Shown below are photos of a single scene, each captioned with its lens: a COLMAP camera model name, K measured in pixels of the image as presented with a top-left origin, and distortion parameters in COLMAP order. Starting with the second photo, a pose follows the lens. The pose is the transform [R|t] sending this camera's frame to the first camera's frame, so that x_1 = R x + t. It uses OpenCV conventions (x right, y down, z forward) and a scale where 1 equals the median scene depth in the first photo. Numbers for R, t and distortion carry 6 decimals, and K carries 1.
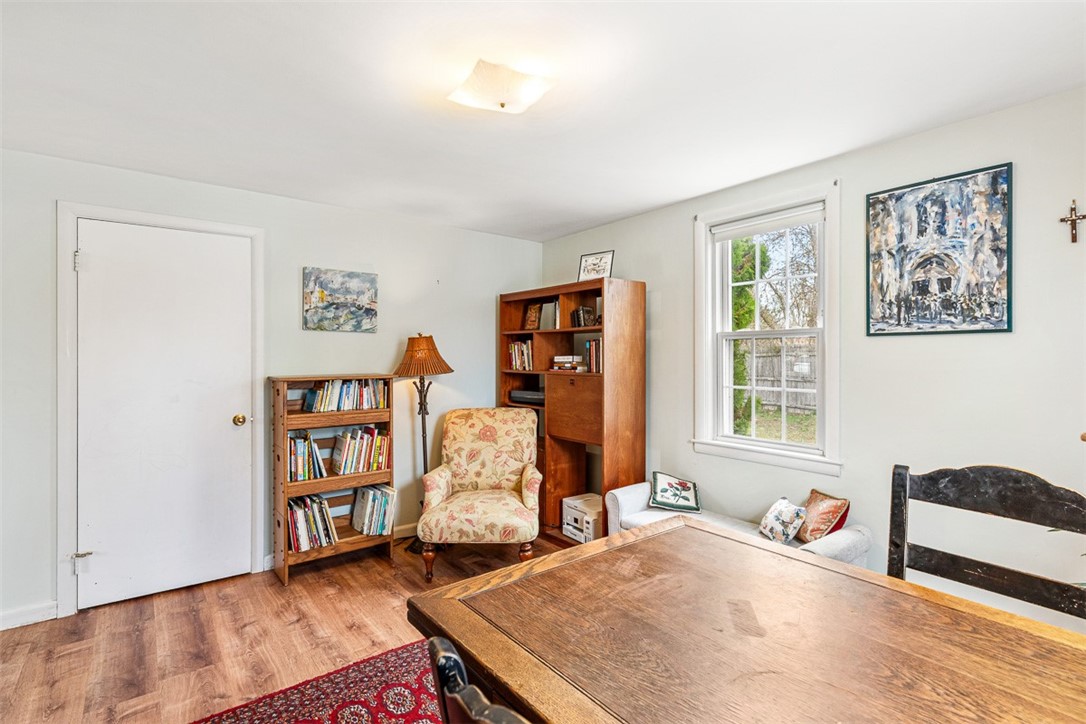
lens RADIAL K [[501.5, 0, 542.6], [0, 501.5, 358.7], [0, 0, 1]] dist [-0.004702, -0.001156]
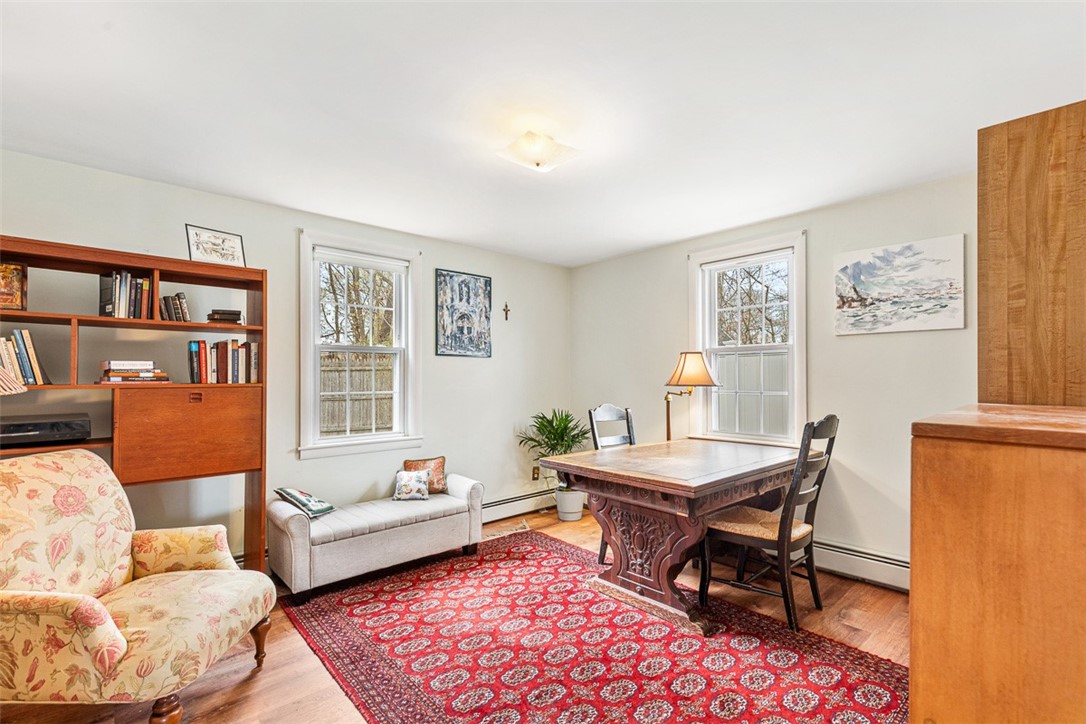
lens RADIAL K [[501.5, 0, 542.6], [0, 501.5, 372.8], [0, 0, 1]] dist [-0.004702, -0.001156]
pose [[-0.081738, 0.011104, 0.996592, -1.059303], [0.005501, 0.999928, -0.010690, 0.032864], [-0.996639, 0.004609, -0.081793, 0.837154]]
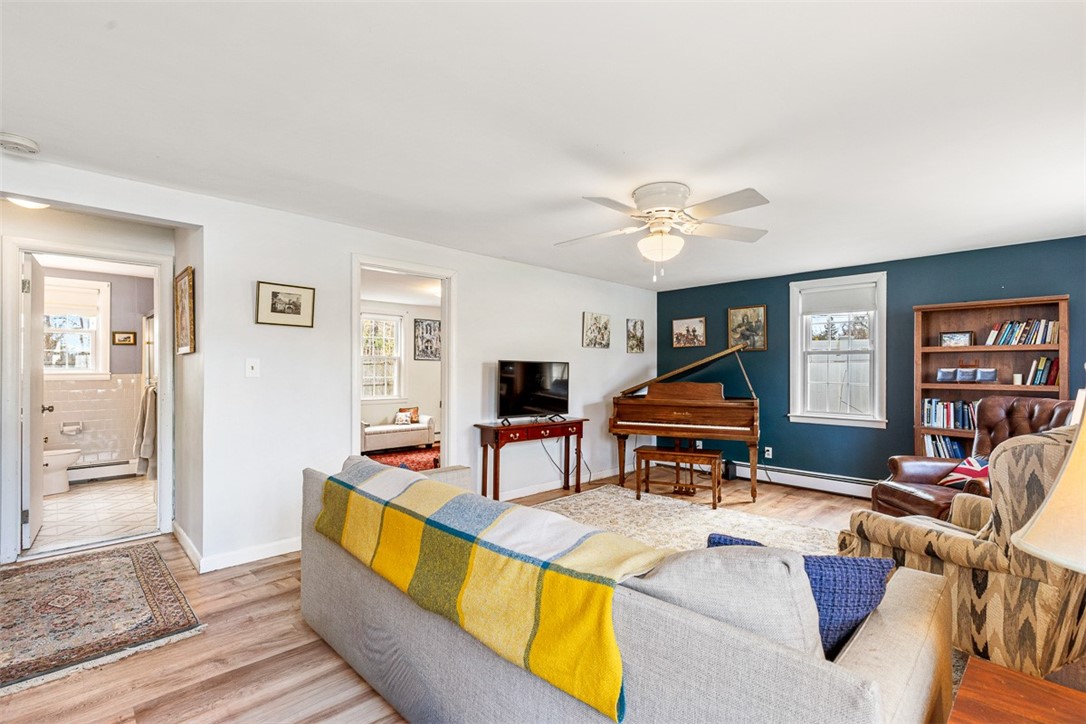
lens RADIAL K [[501.5, 0, 543.4], [0, 501.5, 364.3], [0, 0, 1]] dist [-0.004702, -0.001156]
pose [[-0.105635, 0.006957, 0.994381, -3.055651], [0.001009, 0.999976, -0.006889, 0.010891], [-0.994404, 0.000276, -0.105640, 0.510995]]
